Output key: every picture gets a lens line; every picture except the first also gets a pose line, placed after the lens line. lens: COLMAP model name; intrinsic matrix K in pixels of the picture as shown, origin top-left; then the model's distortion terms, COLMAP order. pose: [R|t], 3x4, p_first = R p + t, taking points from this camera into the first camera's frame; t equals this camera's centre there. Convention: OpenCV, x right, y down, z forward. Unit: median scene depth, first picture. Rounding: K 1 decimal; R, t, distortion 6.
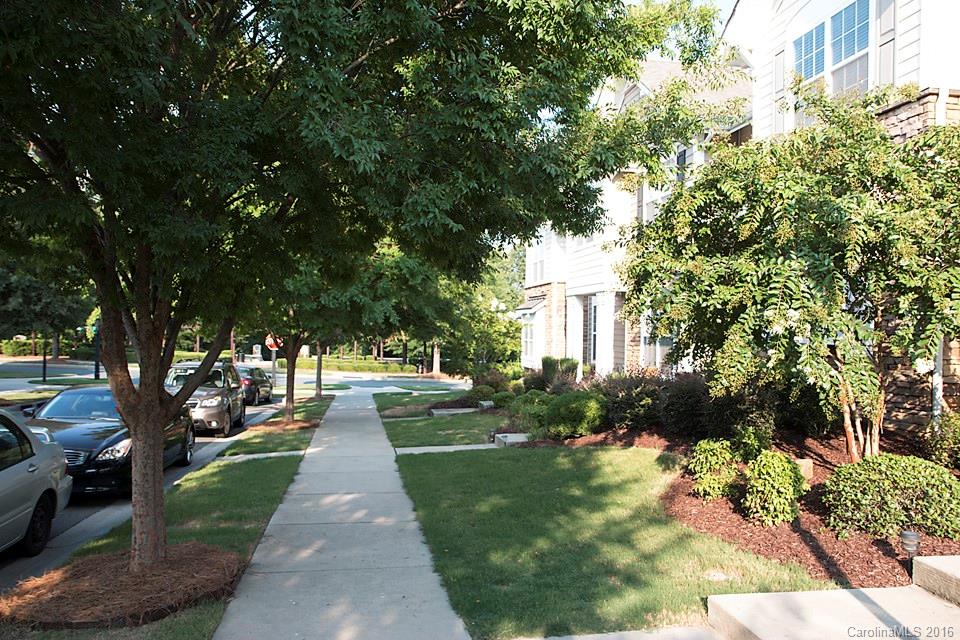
lens RADIAL K [[755.1, 0, 479.9], [0, 755.1, 324.6], [0, 0, 1]] dist [-0.099020, 0.110782]
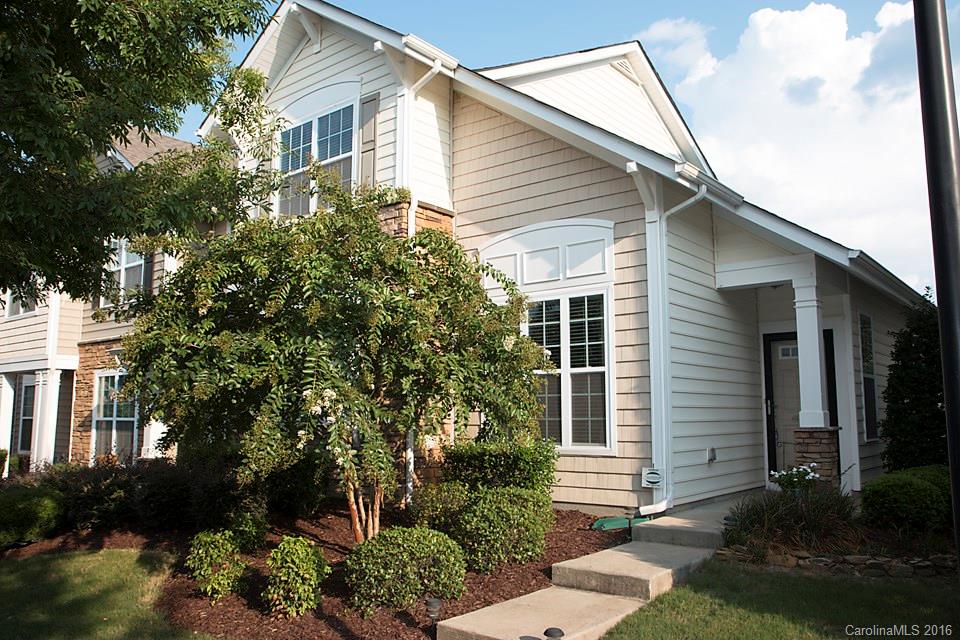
lens RADIAL K [[755.1, 0, 479.9], [0, 755.1, 324.6], [0, 0, 1]] dist [-0.099020, 0.110782]
pose [[0.748466, 0.062404, 0.660231, -0.080834], [0.010811, 0.994282, -0.106234, 0.002476], [-0.663085, 0.086650, 0.743512, 0.099697]]
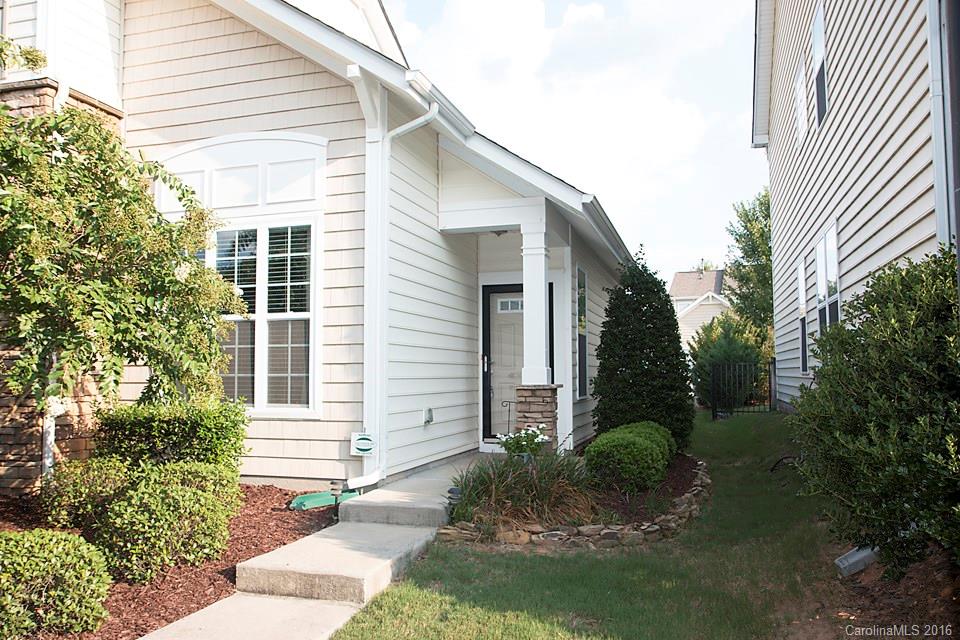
lens RADIAL K [[755.1, 0, 479.9], [0, 755.1, 324.6], [0, 0, 1]] dist [-0.099020, 0.110782]
pose [[0.436719, 0.040724, 0.898676, 0.098192], [0.007131, 0.998787, -0.048725, 0.011594], [-0.899570, 0.027688, 0.435898, 0.254591]]
